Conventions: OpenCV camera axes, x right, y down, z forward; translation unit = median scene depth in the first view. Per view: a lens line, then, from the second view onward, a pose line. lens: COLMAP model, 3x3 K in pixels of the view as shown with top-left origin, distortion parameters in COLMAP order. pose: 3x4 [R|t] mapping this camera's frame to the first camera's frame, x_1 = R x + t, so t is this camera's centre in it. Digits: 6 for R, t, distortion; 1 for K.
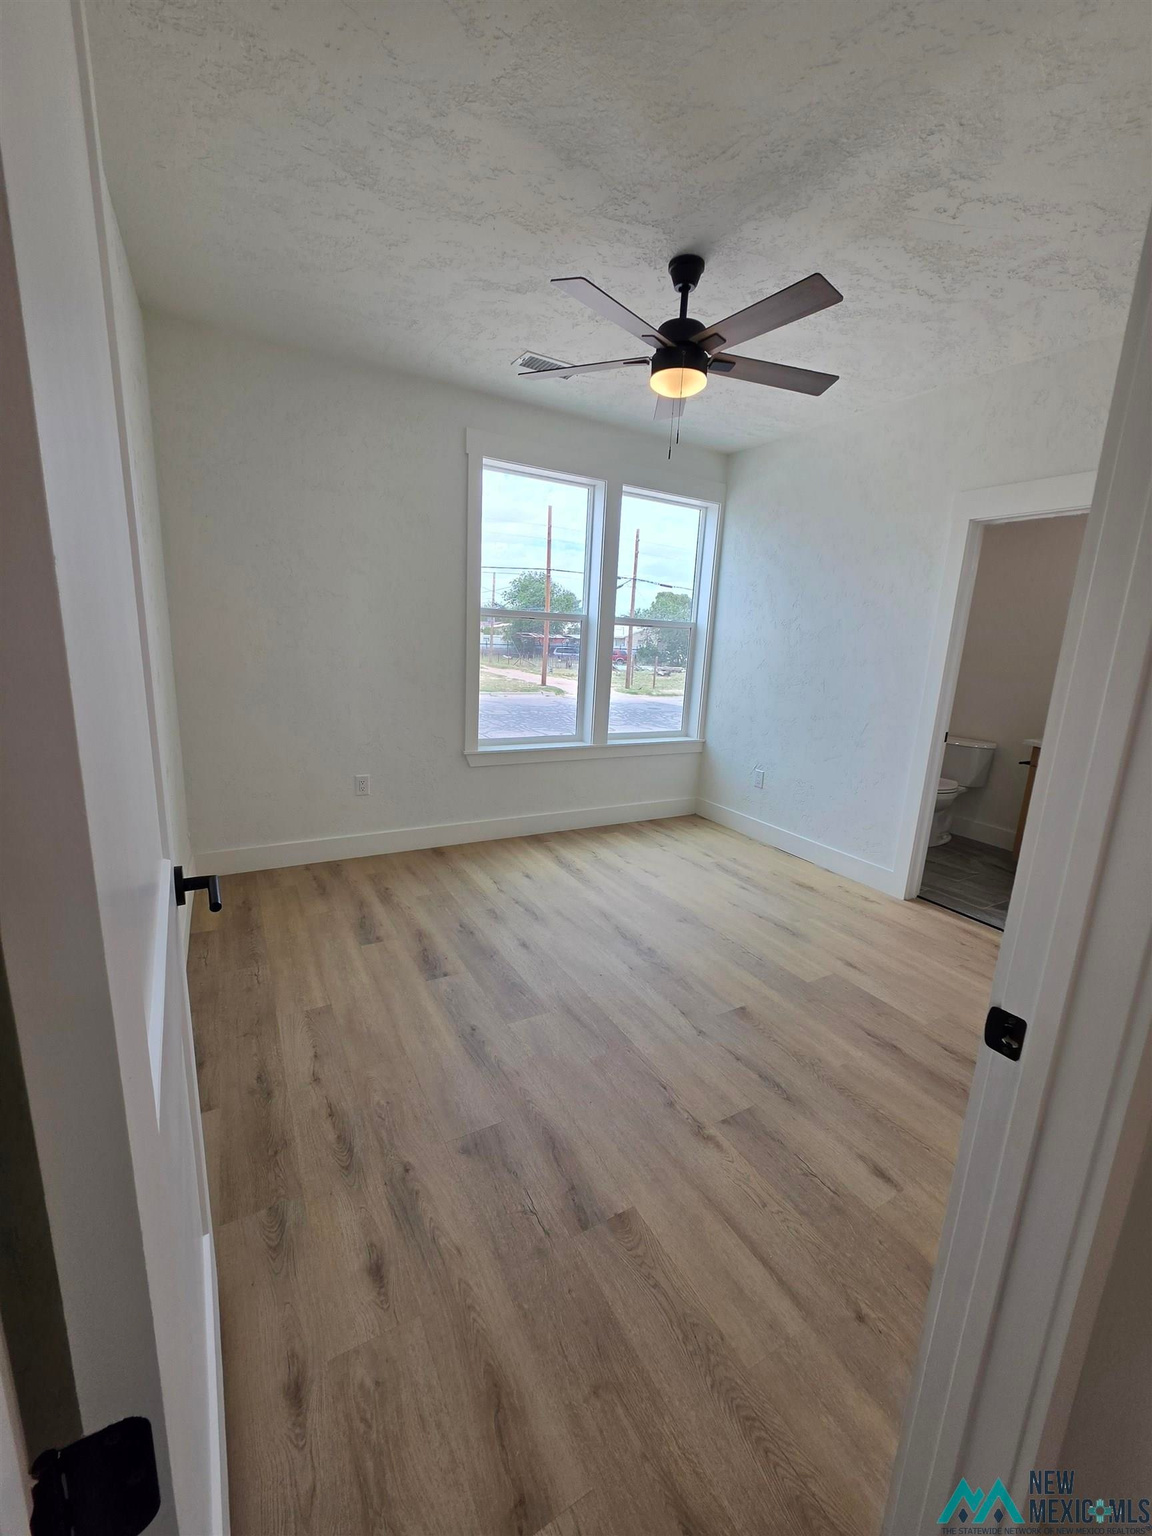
lens RADIAL K [[626.3, 0, 576.0], [0, 626.3, 768.0], [0, 0, 1]] dist [0.000016, 0.000138]
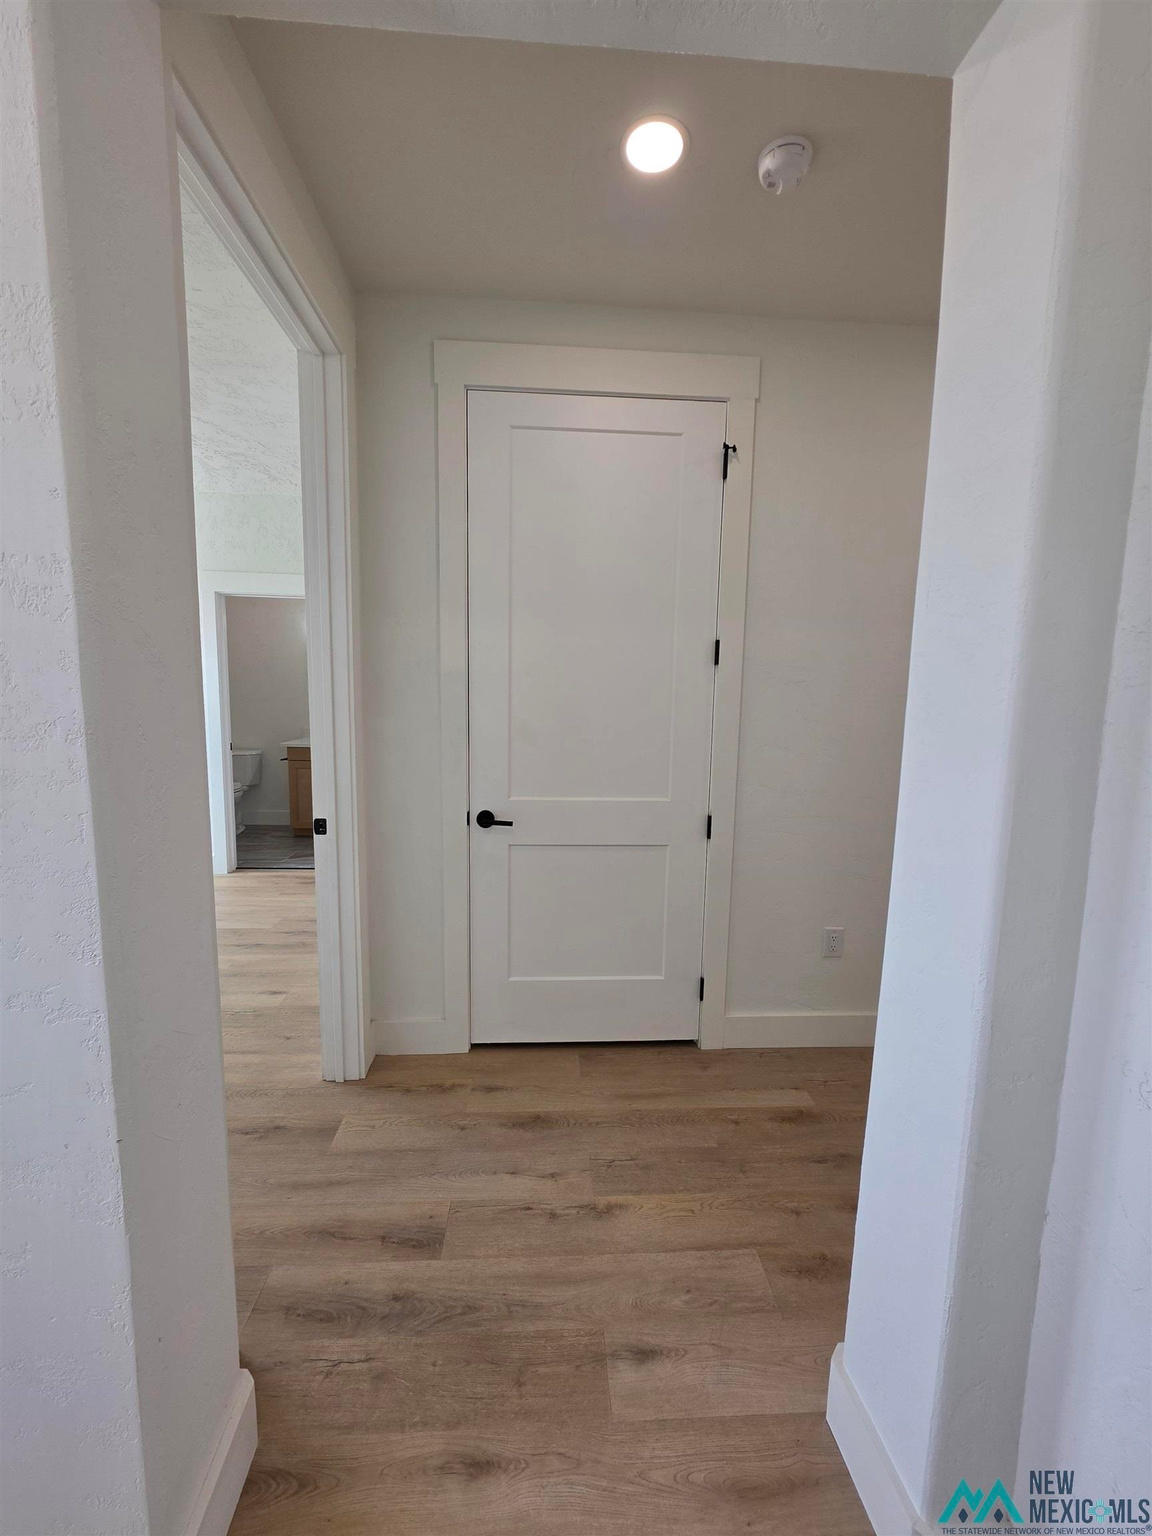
lens RADIAL K [[626.3, 0, 576.0], [0, 626.3, 768.0], [0, 0, 1]] dist [0.000016, 0.000138]
pose [[0.460990, -0.151501, 0.874378, -0.366065], [0.193532, 0.978766, 0.067554, 0.072635], [-0.866045, 0.138078, 0.480521, -0.415111]]
